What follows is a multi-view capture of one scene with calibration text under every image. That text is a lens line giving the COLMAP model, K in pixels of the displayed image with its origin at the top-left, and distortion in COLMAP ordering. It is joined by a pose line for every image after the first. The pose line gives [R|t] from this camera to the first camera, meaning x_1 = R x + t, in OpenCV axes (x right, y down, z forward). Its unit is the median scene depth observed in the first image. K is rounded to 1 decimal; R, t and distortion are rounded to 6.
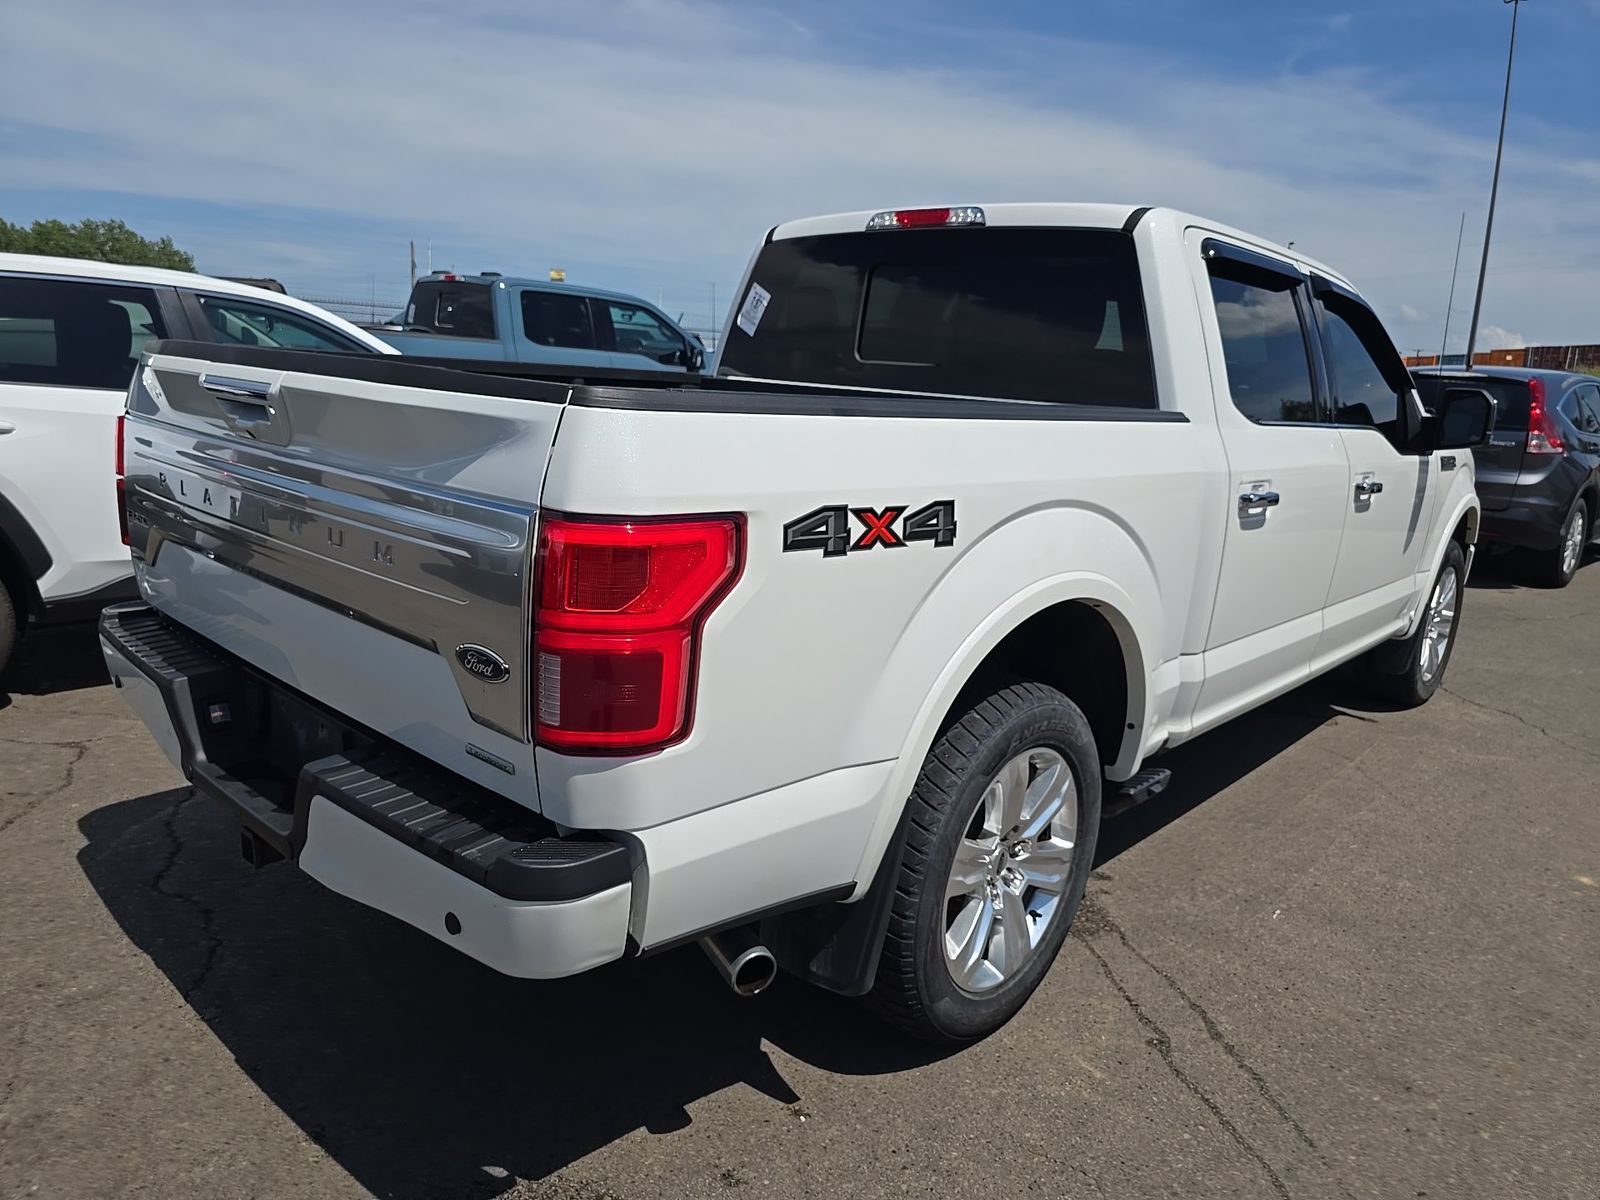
lens RADIAL K [[1117.8, 0, 805.7], [0, 1117.8, 595.2], [0, 0, 1]] dist [0.028004, -0.037183]
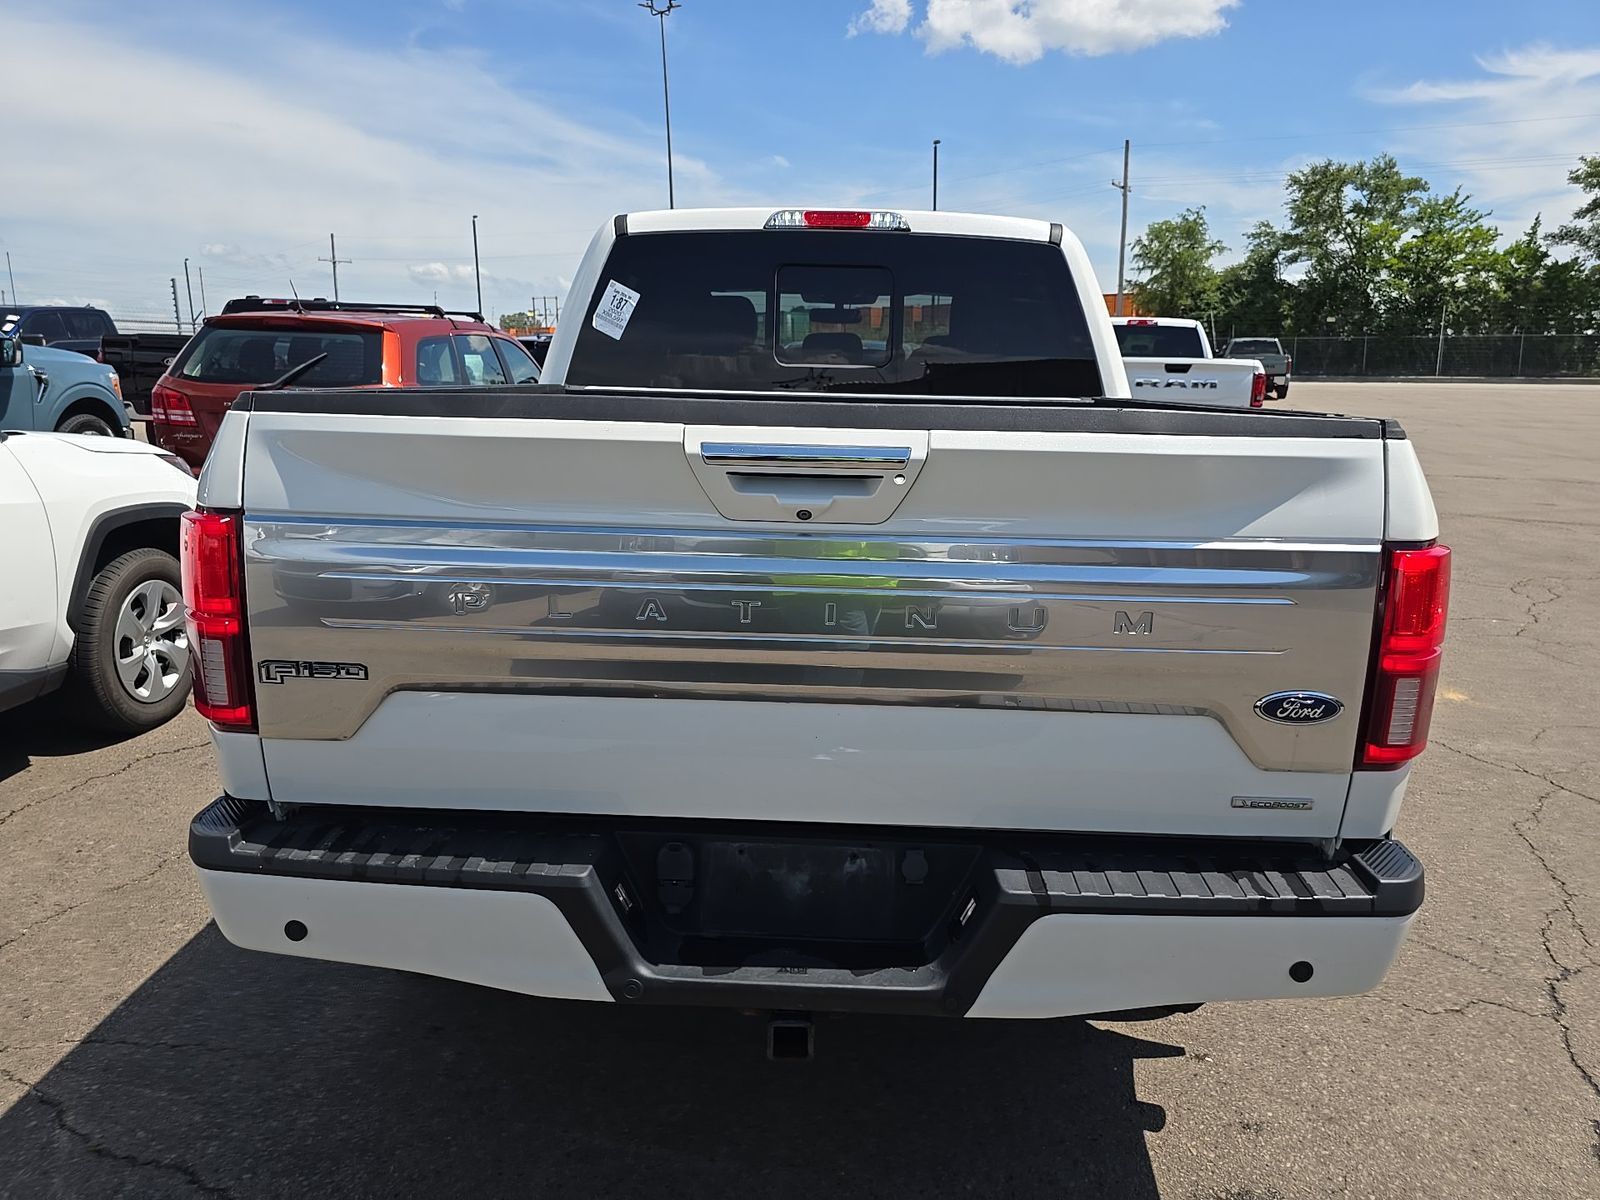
lens RADIAL K [[1117.8, 0, 805.7], [0, 1117.8, 595.2], [0, 0, 1]] dist [0.028004, -0.037183]
pose [[0.760884, -0.171245, 0.625883, -0.574764], [0.155458, 0.984566, 0.080393, -0.086382], [-0.629990, 0.036129, 0.775762, 0.238861]]
